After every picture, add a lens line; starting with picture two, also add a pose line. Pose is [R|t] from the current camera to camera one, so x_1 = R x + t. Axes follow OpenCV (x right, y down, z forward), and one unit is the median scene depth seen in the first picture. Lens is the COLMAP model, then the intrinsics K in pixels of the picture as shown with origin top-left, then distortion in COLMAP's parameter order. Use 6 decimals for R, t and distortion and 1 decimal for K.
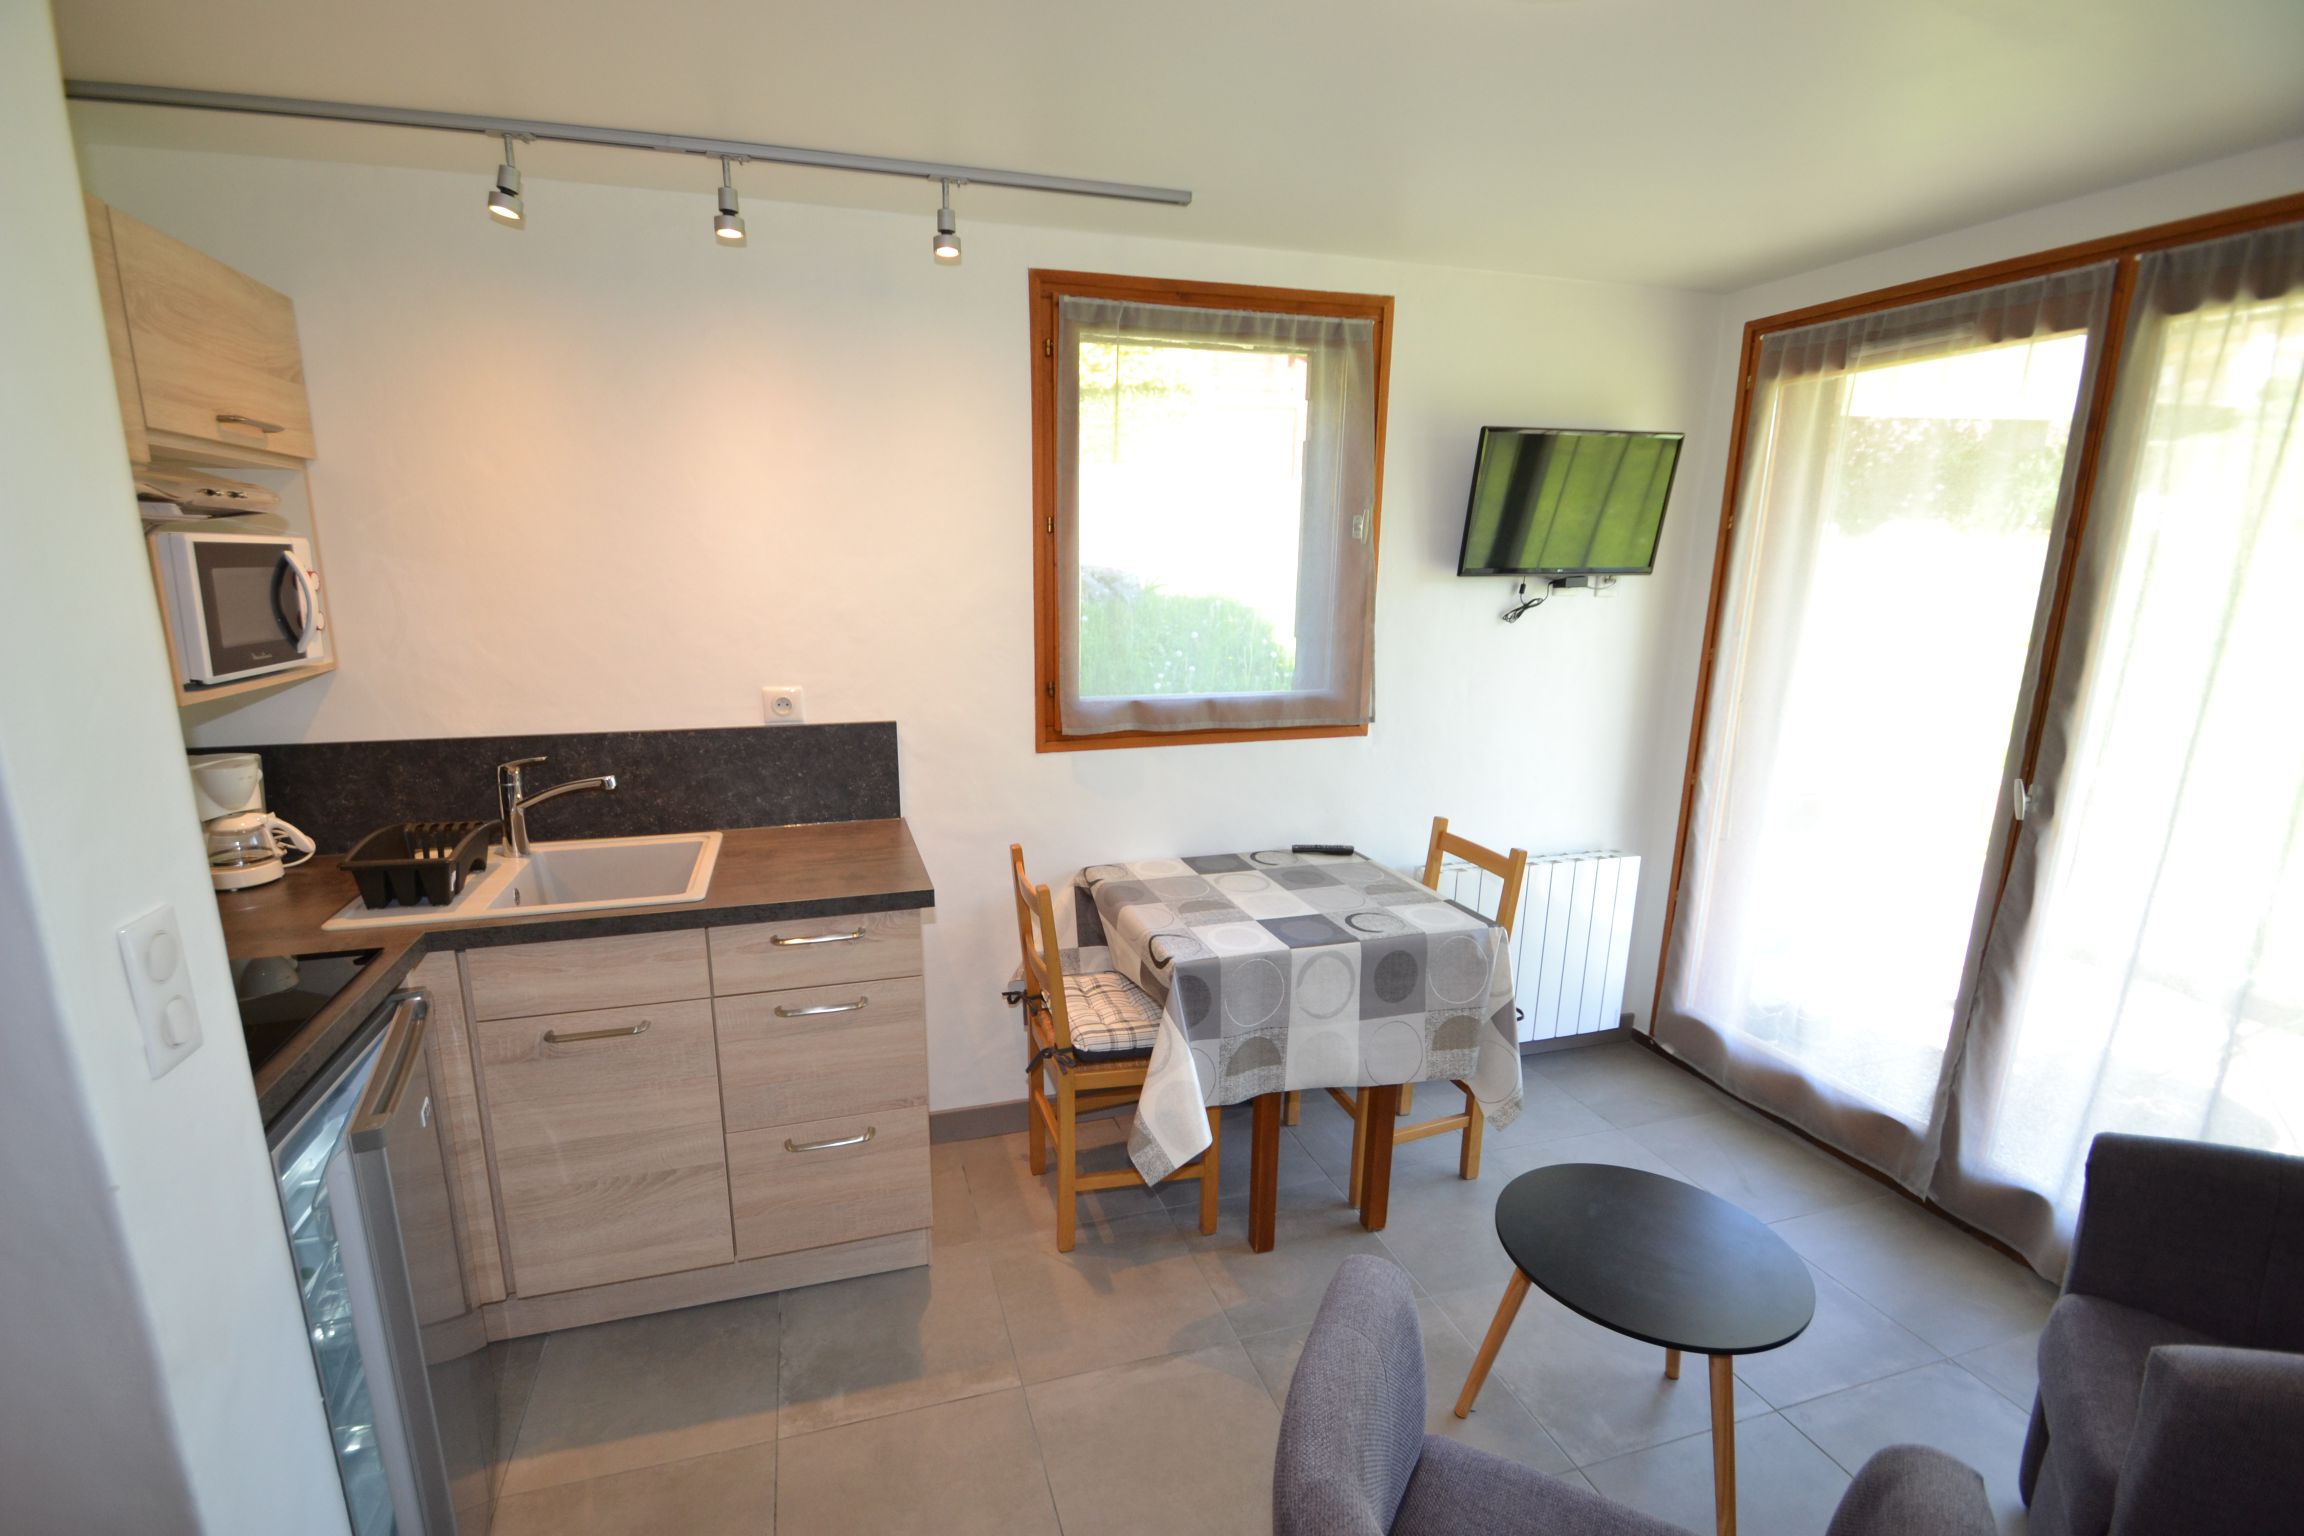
lens RADIAL K [[1036.1, 0, 1109.2], [0, 1036.1, 805.8], [0, 0, 1]] dist [0.021540, -0.018964]
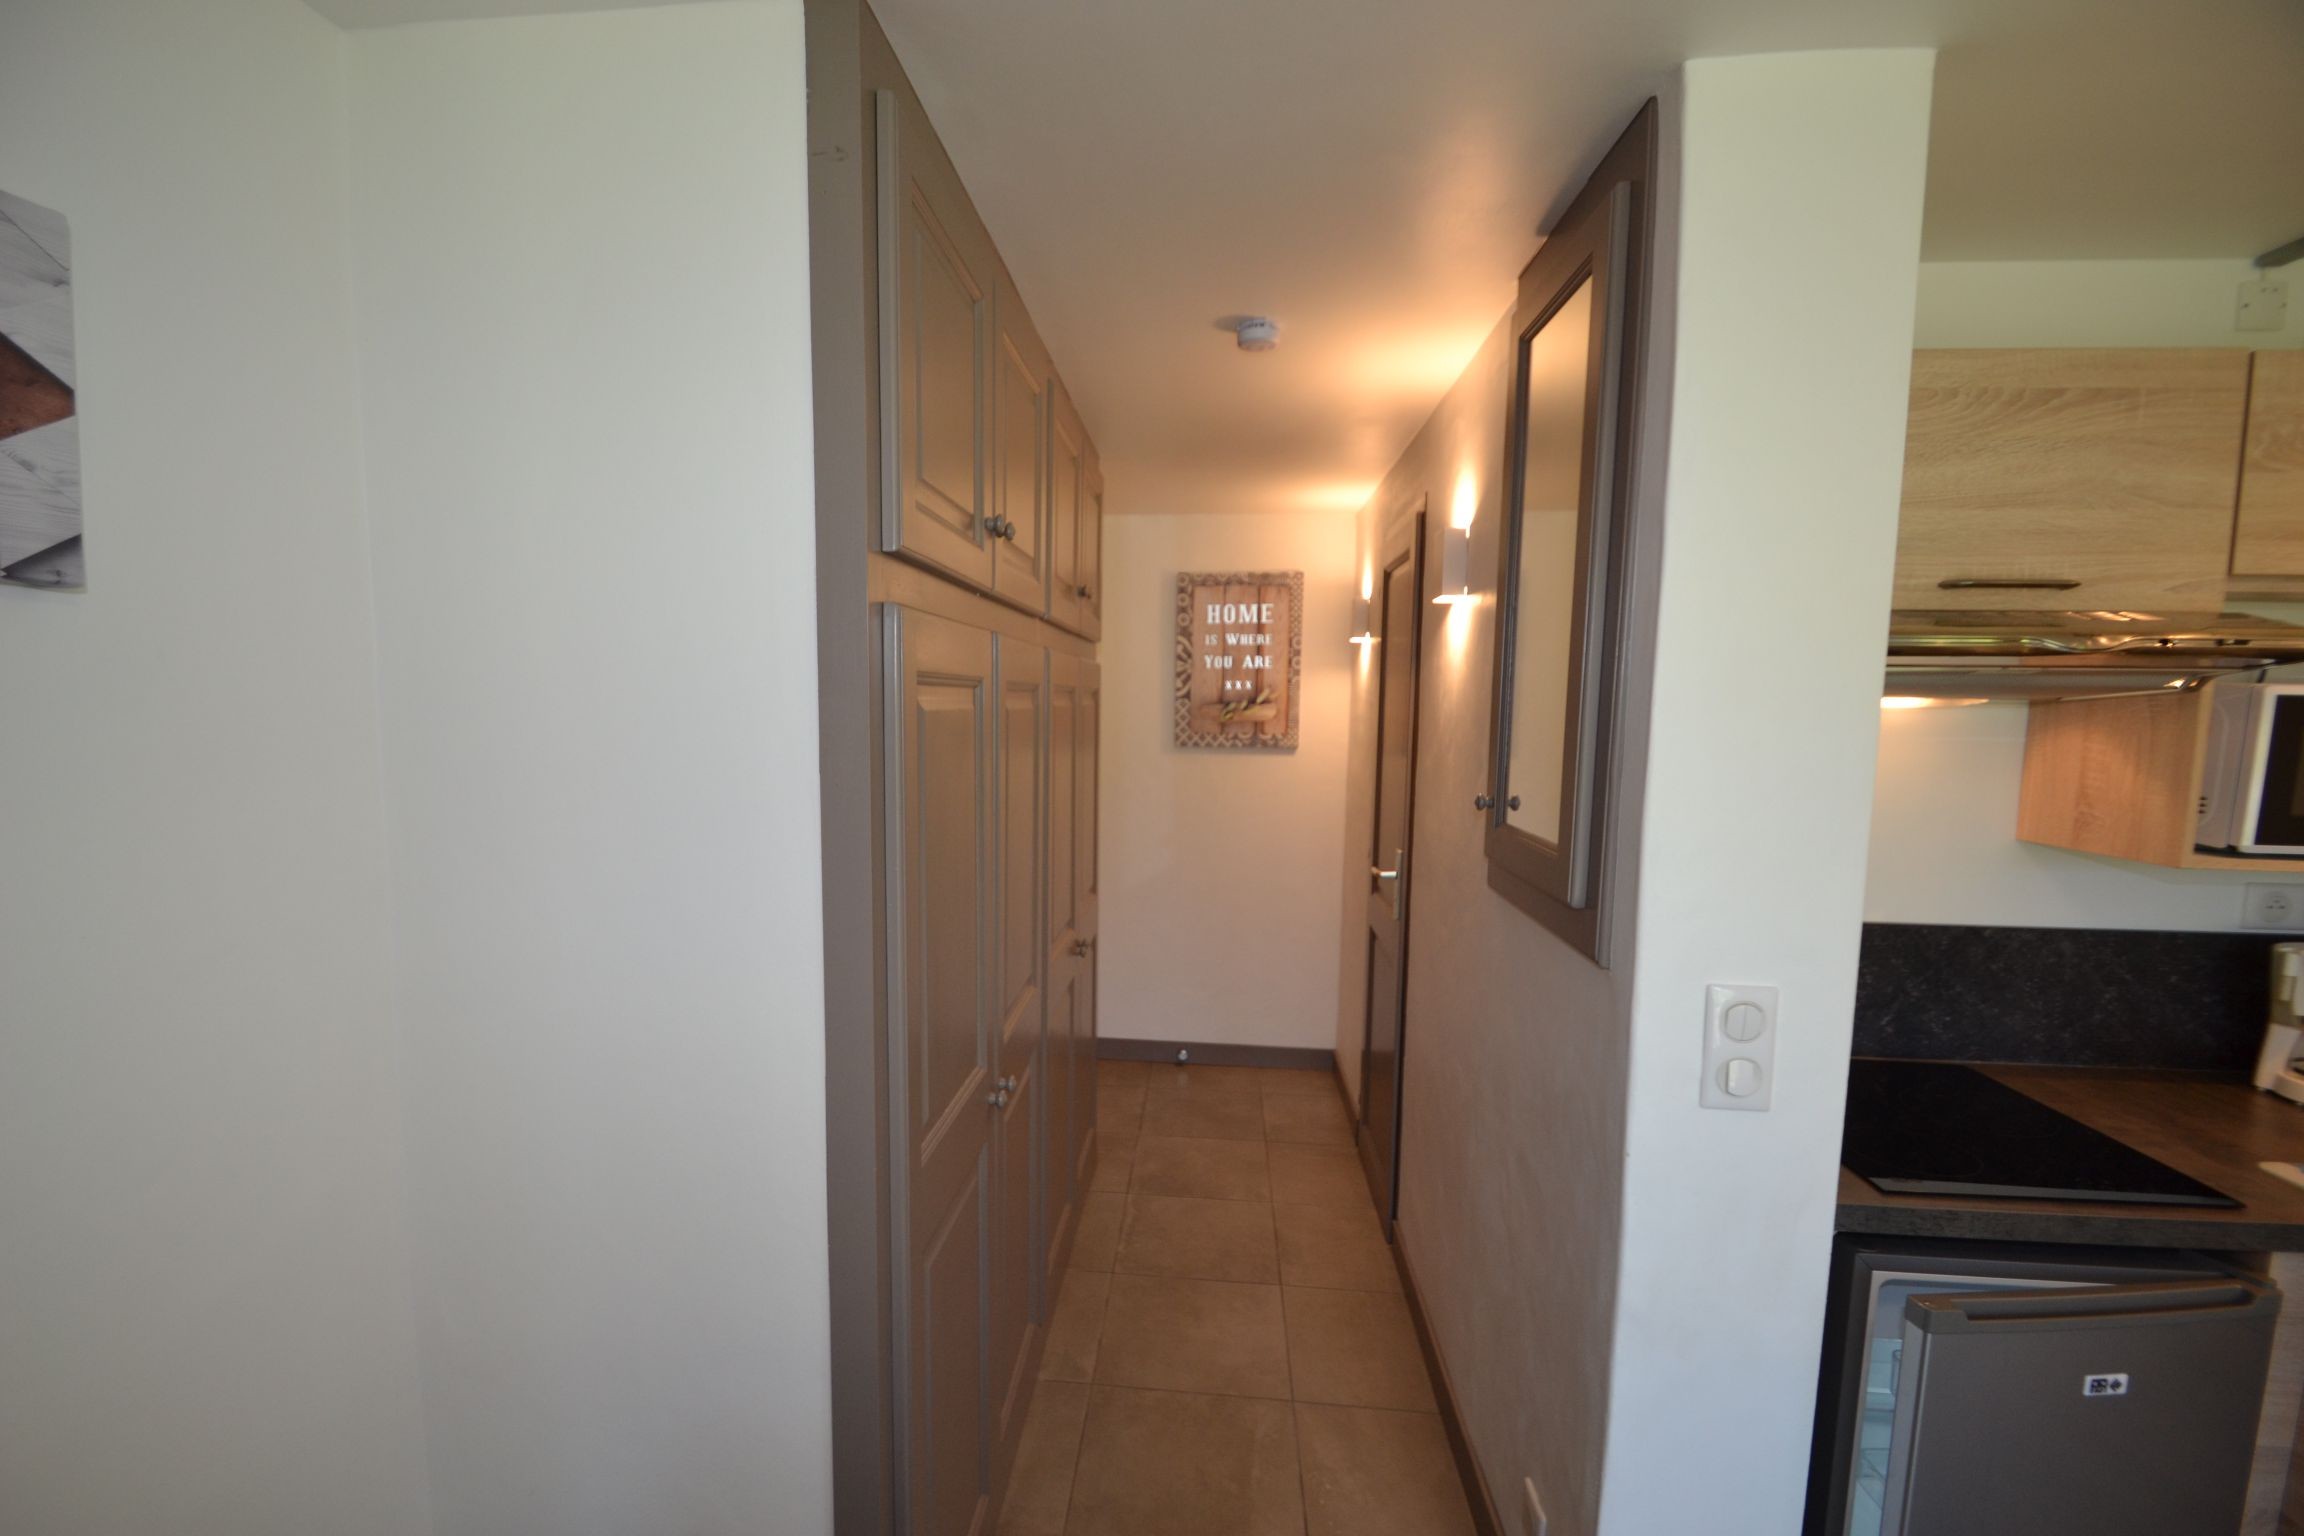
lens RADIAL K [[1023.6, 0, 1109.9], [0, 1023.6, 818.4], [0, 0, 1]] dist [0.017173, -0.017369]
pose [[-0.380628, 0.095617, -0.919771, 0.203768], [-0.226602, 0.954670, 0.193020, -0.064762], [0.896534, 0.281891, -0.341708, 0.295604]]
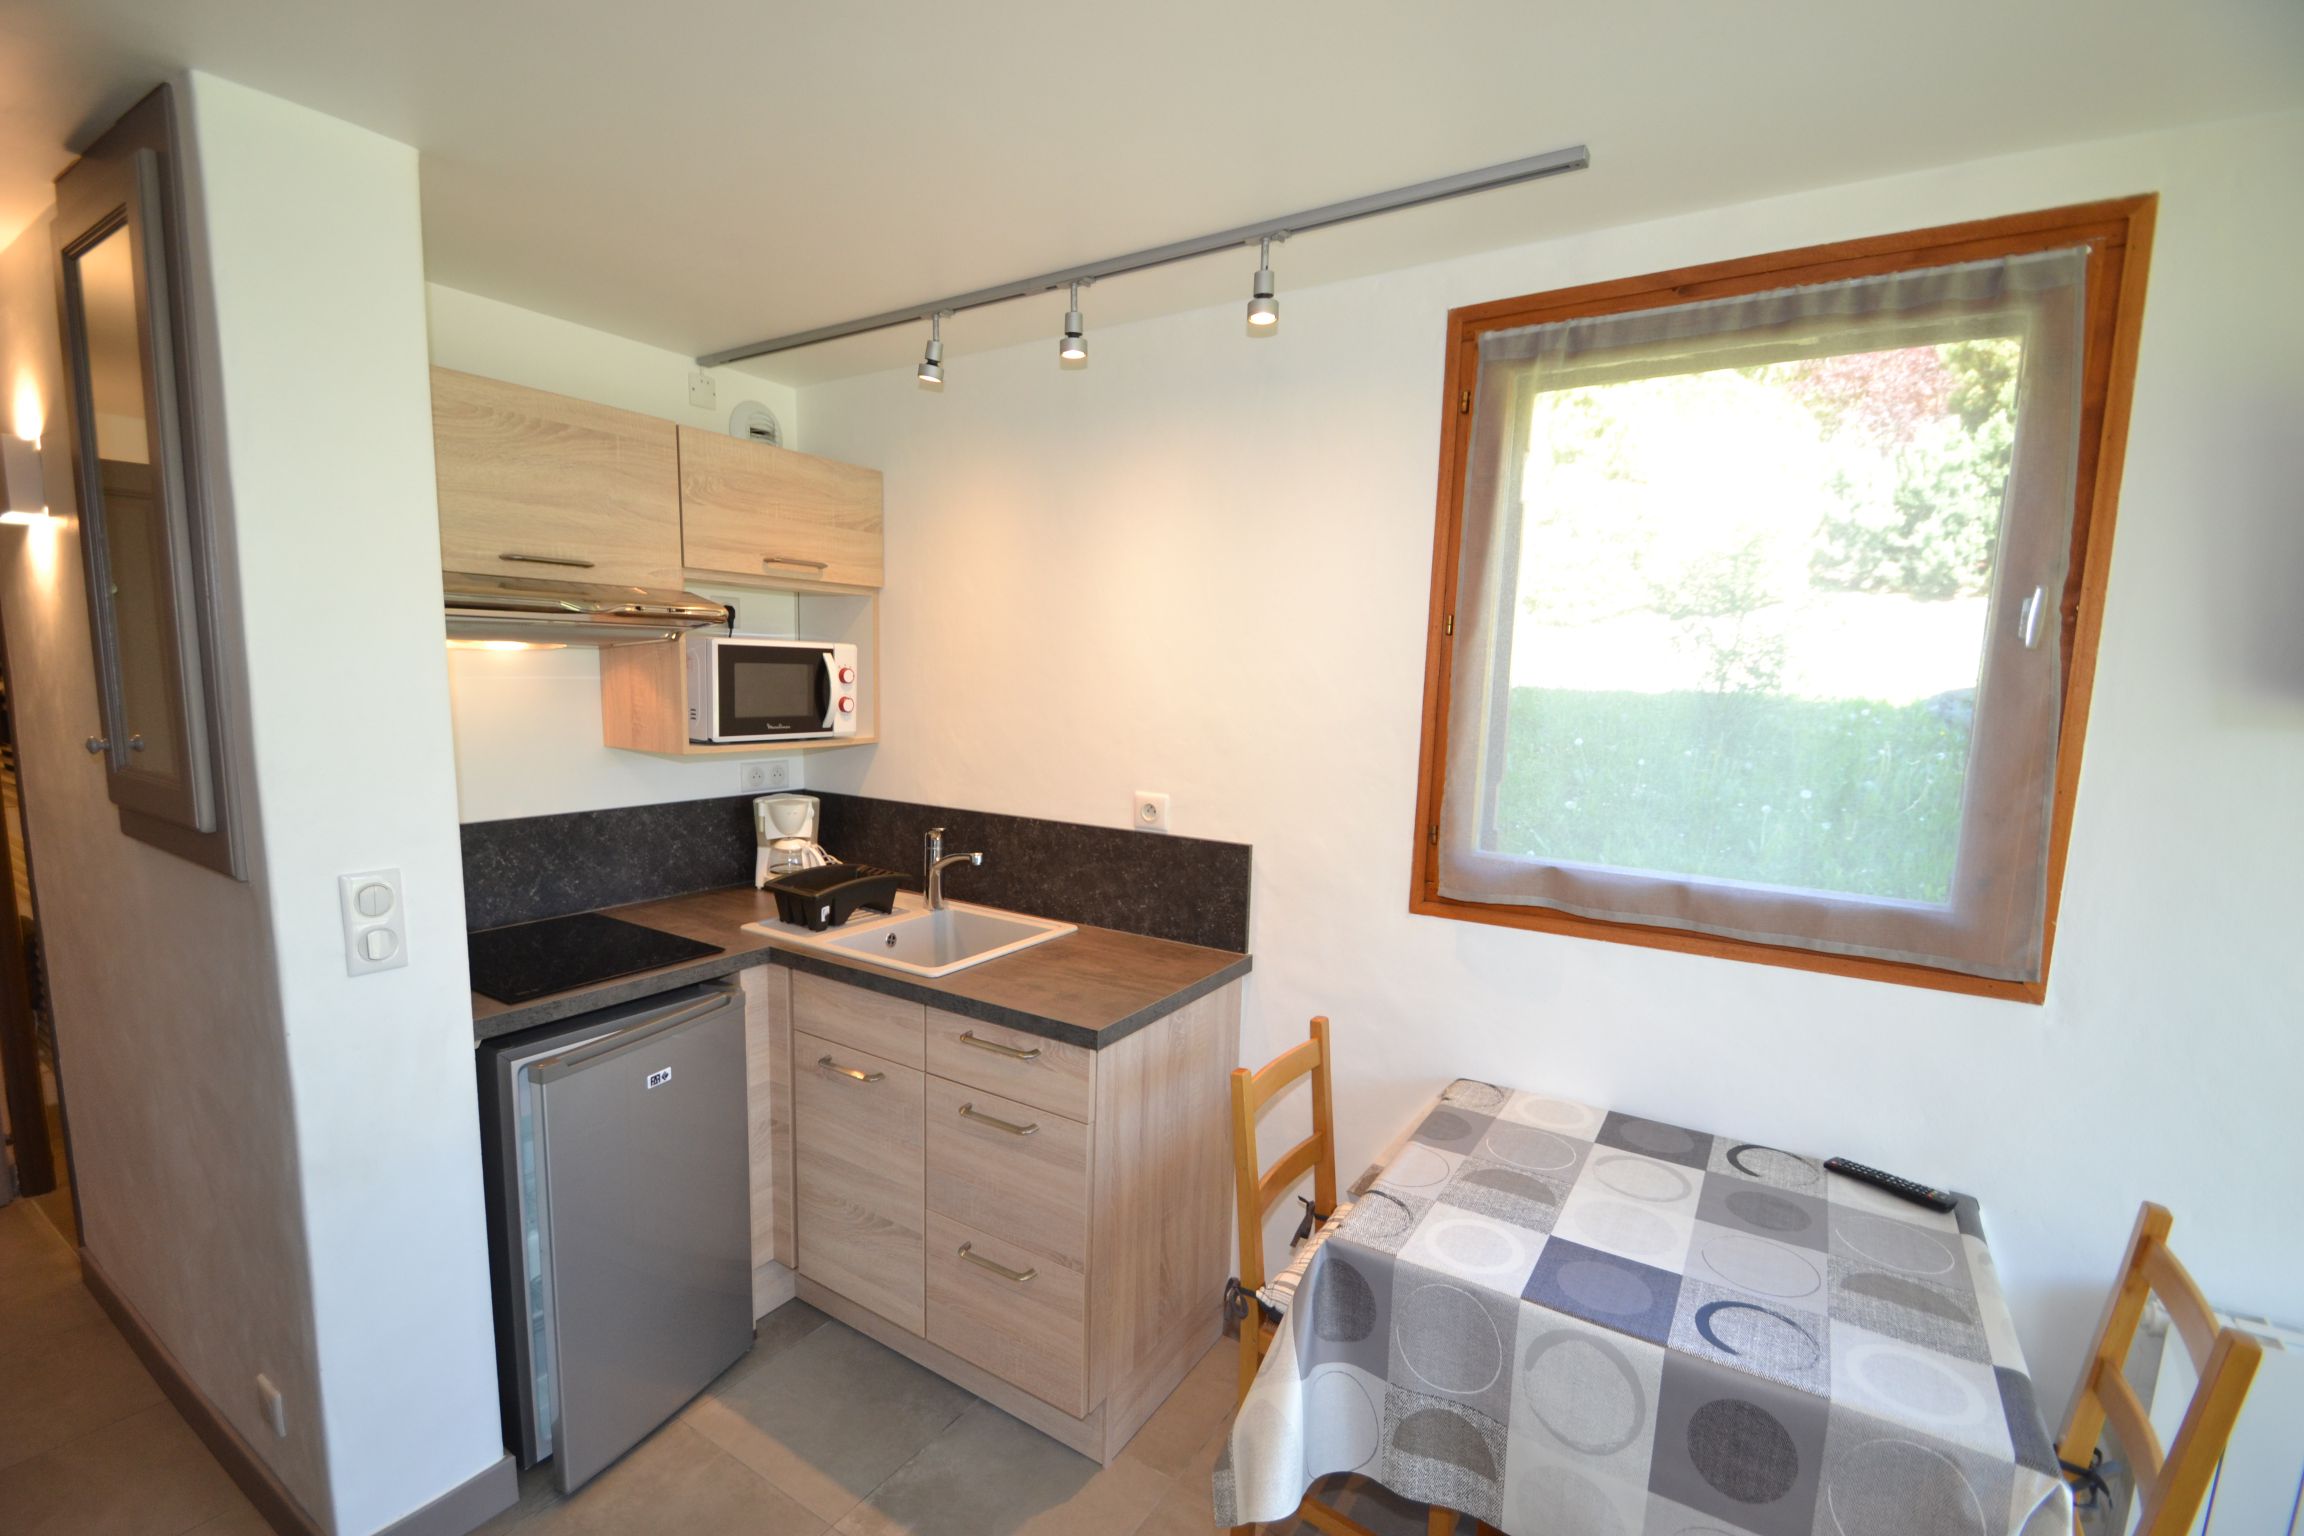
lens RADIAL K [[1023.6, 0, 1109.9], [0, 1023.6, 818.4], [0, 0, 1]] dist [0.017173, -0.017369]
pose [[0.639628, 0.120490, -0.759182, 0.394641], [-0.197241, 0.980298, -0.010597, -0.073593], [0.742948, 0.156520, 0.650792, 0.349003]]
